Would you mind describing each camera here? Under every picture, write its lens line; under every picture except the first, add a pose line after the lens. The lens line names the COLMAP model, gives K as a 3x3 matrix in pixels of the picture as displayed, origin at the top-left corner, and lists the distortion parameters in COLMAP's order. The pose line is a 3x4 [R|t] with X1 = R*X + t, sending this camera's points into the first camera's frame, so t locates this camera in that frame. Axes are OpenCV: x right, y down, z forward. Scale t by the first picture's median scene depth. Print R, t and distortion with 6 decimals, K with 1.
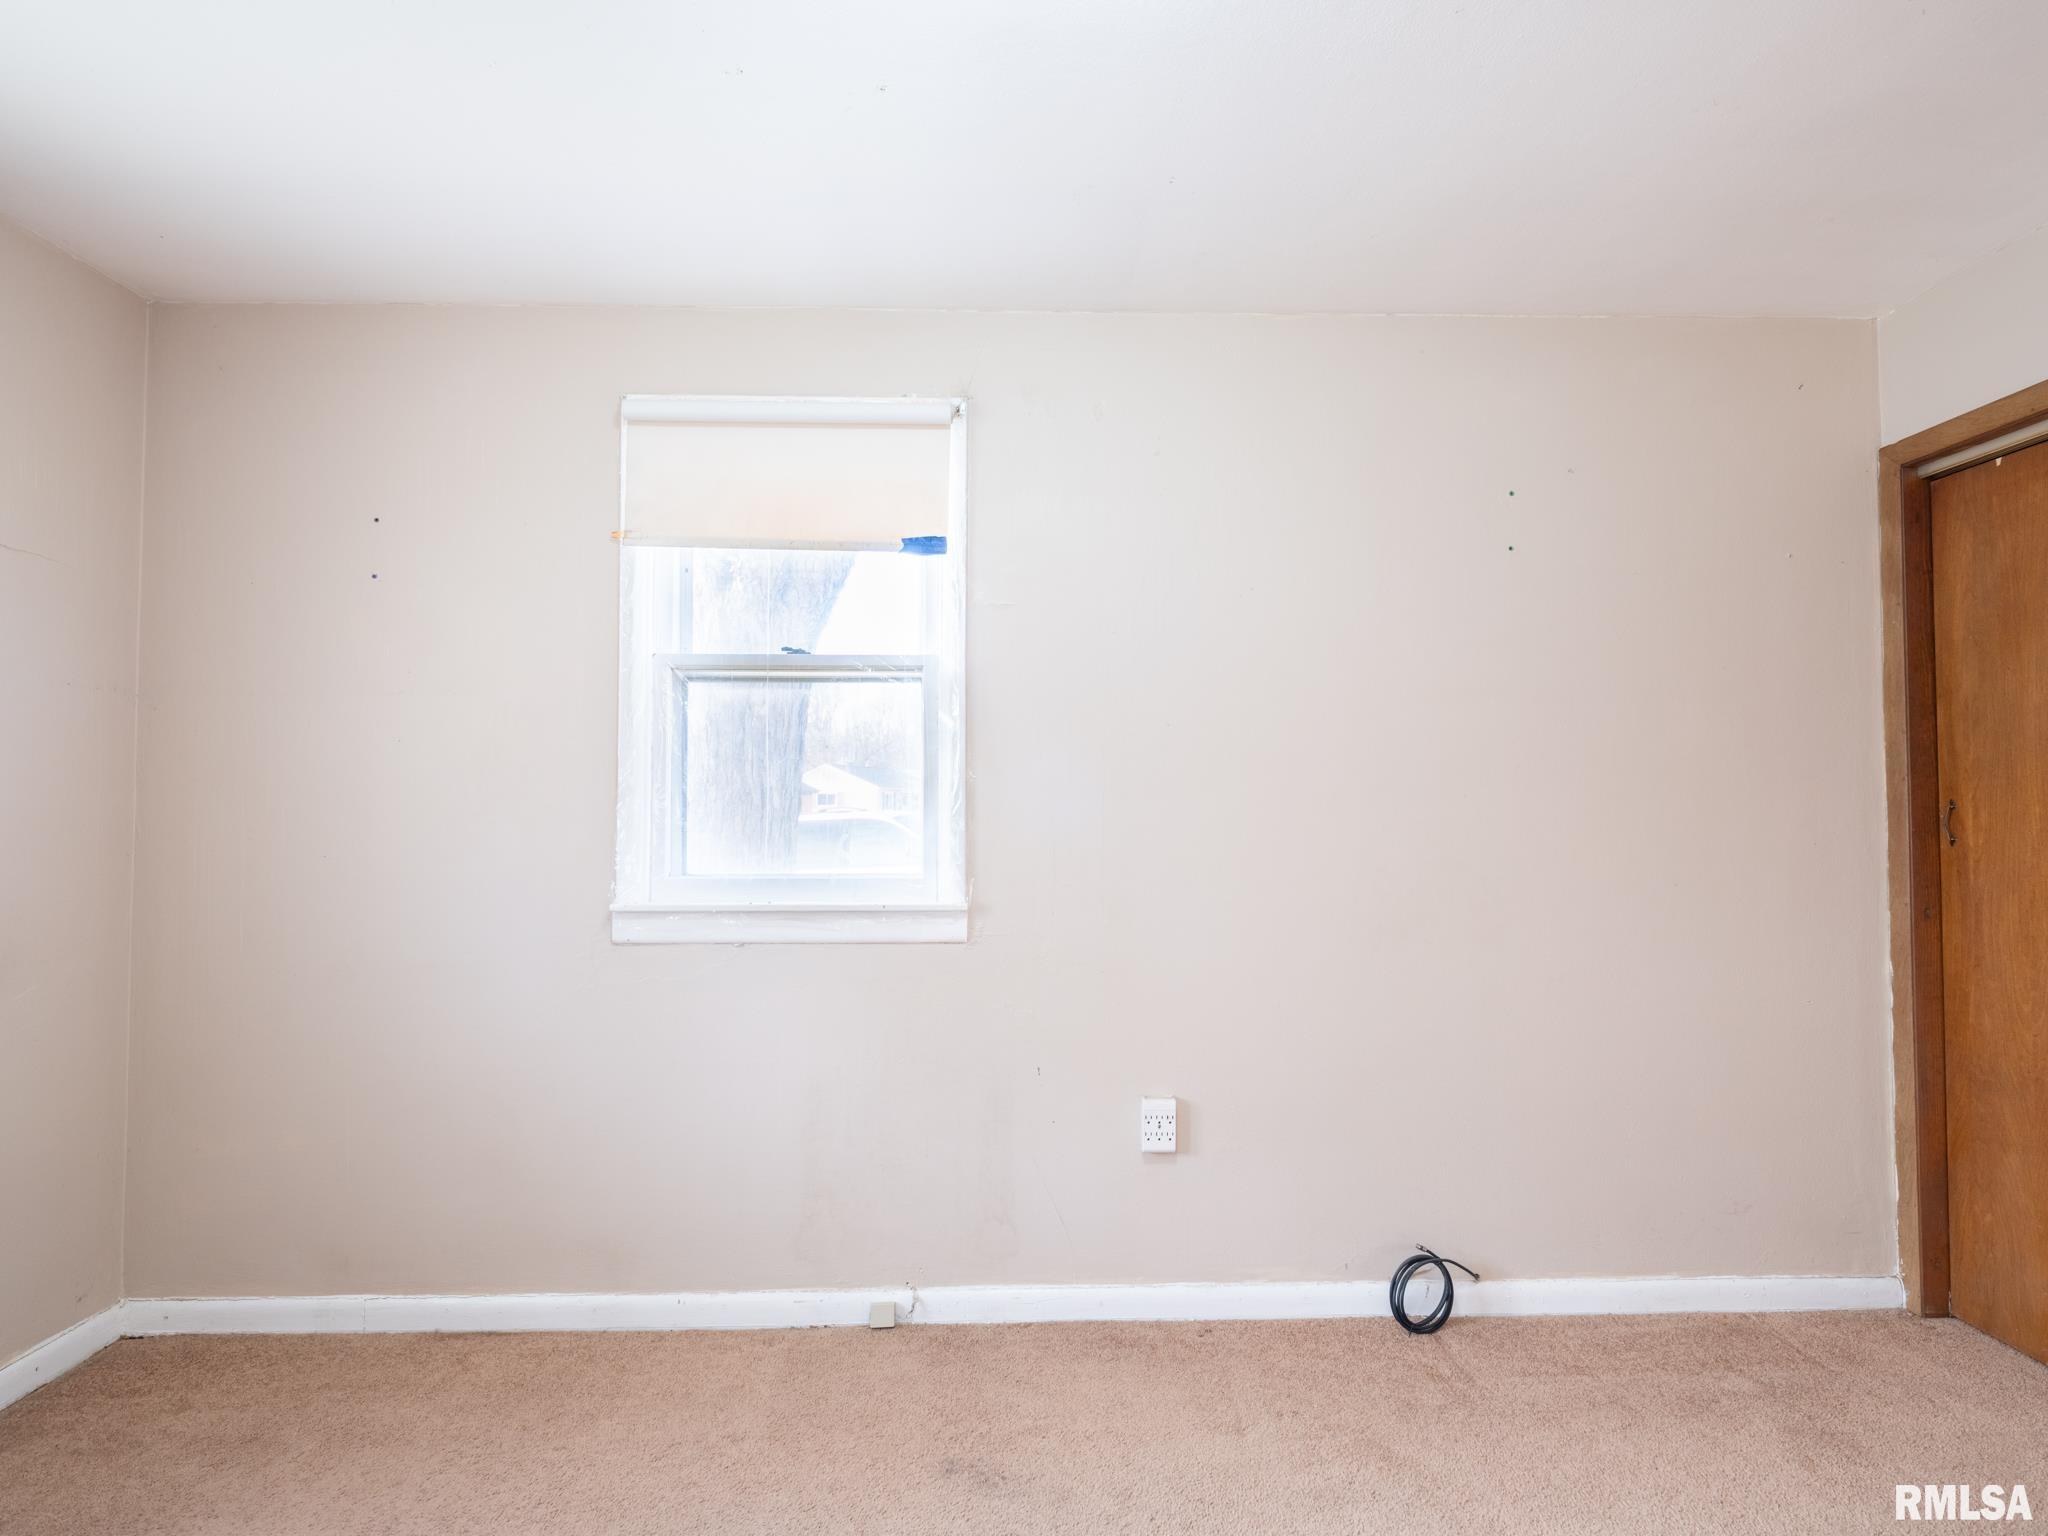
lens RADIAL K [[1095.3, 0, 1023.6], [0, 1095.3, 777.8], [0, 0, 1]] dist [0.006869, -0.006490]
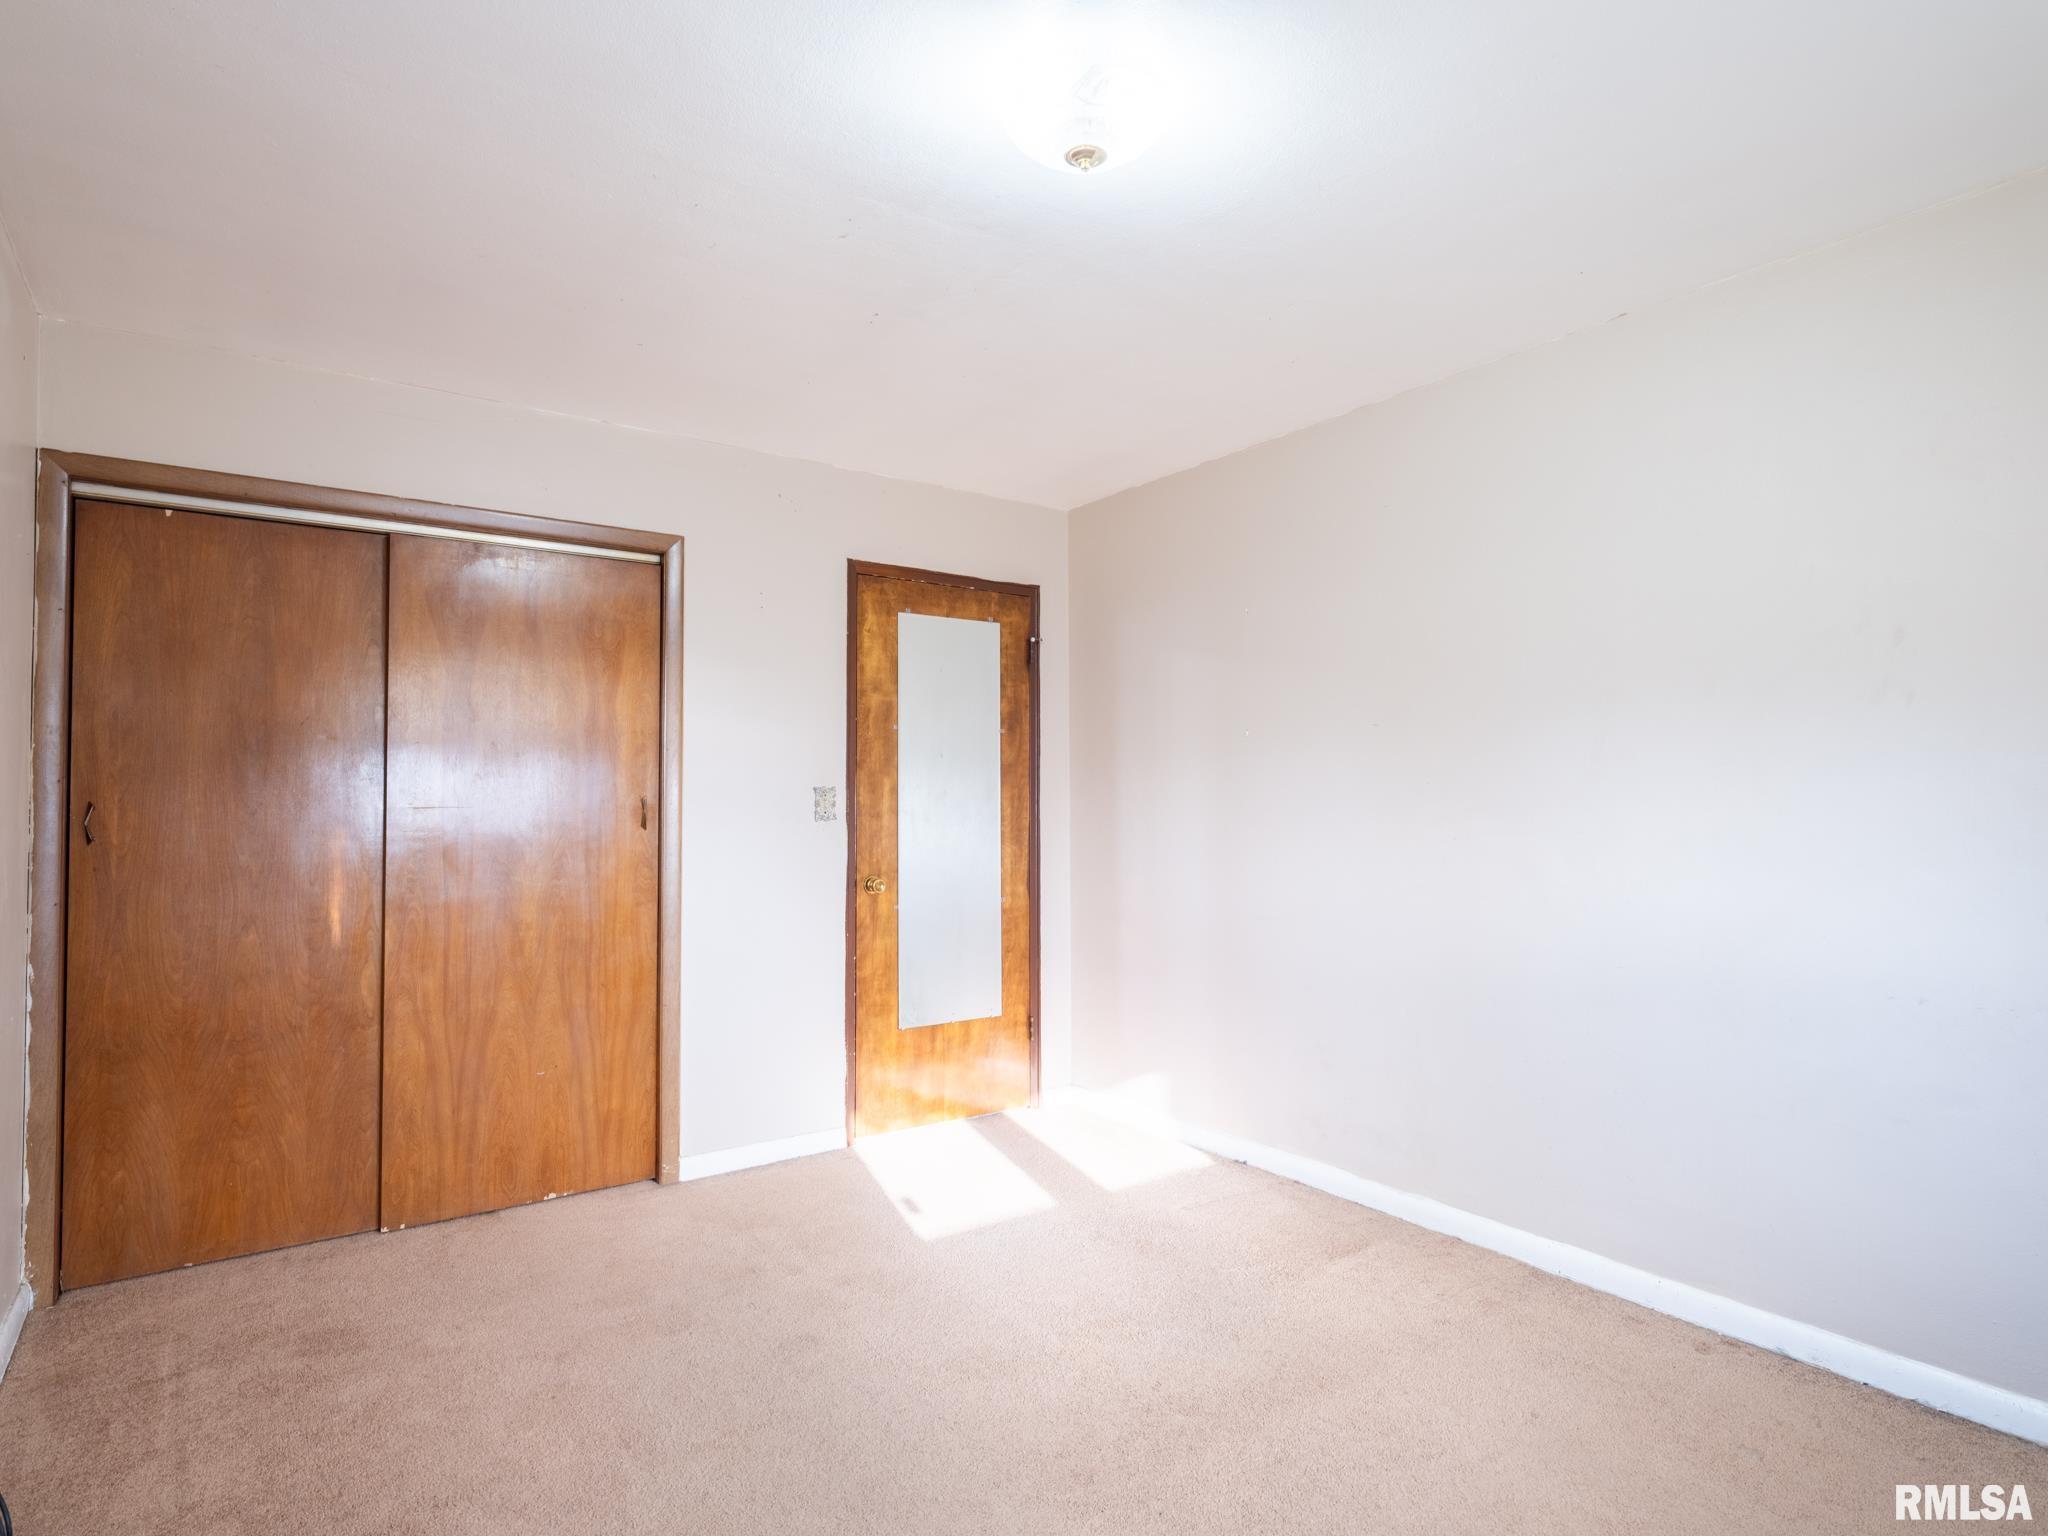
lens RADIAL K [[1095.3, 0, 1023.6], [0, 1095.3, 777.8], [0, 0, 1]] dist [0.006869, -0.006490]
pose [[-0.557539, 0.027174, 0.829706, -0.559934], [-0.016916, 0.998885, -0.044082, 0.028778], [-0.829979, -0.038613, -0.556457, 0.848440]]
